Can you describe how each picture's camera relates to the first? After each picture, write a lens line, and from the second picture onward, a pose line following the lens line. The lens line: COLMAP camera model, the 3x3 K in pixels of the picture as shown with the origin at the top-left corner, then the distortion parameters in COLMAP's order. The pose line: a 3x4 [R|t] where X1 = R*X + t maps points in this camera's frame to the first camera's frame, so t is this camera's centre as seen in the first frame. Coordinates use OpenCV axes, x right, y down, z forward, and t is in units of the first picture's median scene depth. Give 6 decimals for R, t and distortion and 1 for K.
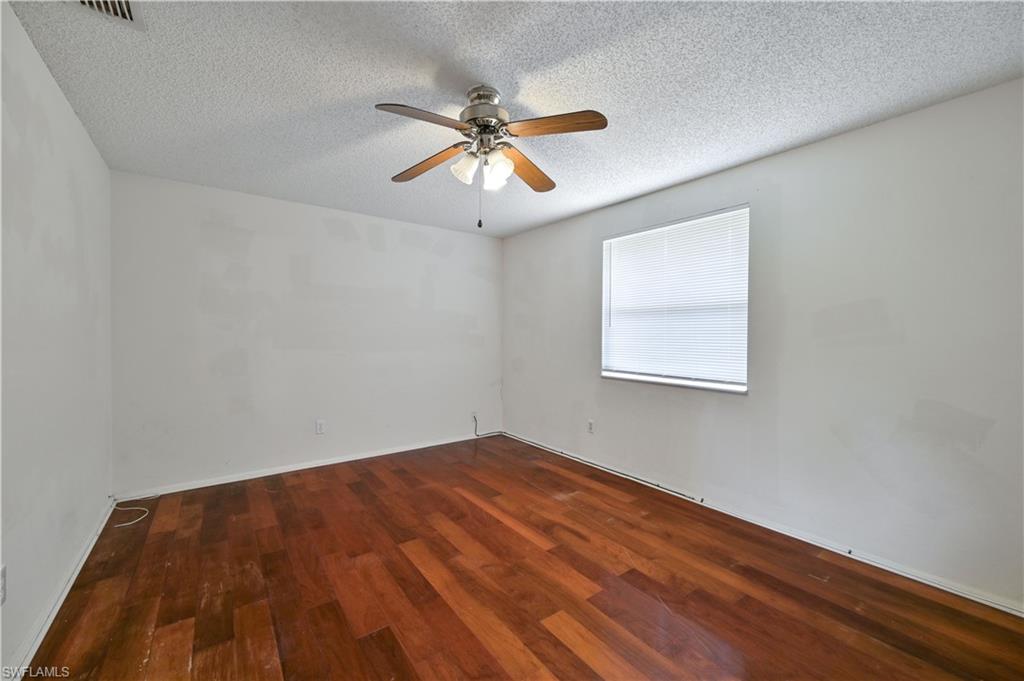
lens RADIAL K [[404.0, 0, 513.0], [0, 404.0, 338.5], [0, 0, 1]] dist [0.001174, 0.000001]
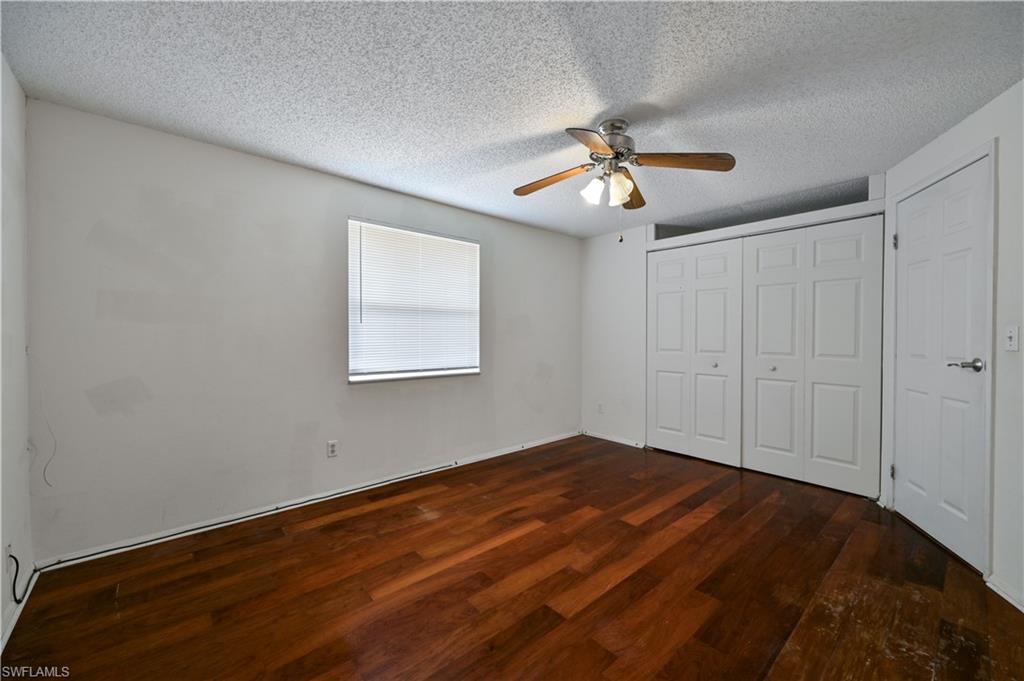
lens RADIAL K [[404.0, 0, 513.0], [0, 404.0, 338.5], [0, 0, 1]] dist [0.001174, 0.000001]
pose [[-0.091625, -0.014786, 0.995684, -0.862864], [0.006085, 0.999863, 0.015408, -0.010113], [-0.995775, 0.007471, -0.091523, 1.001481]]
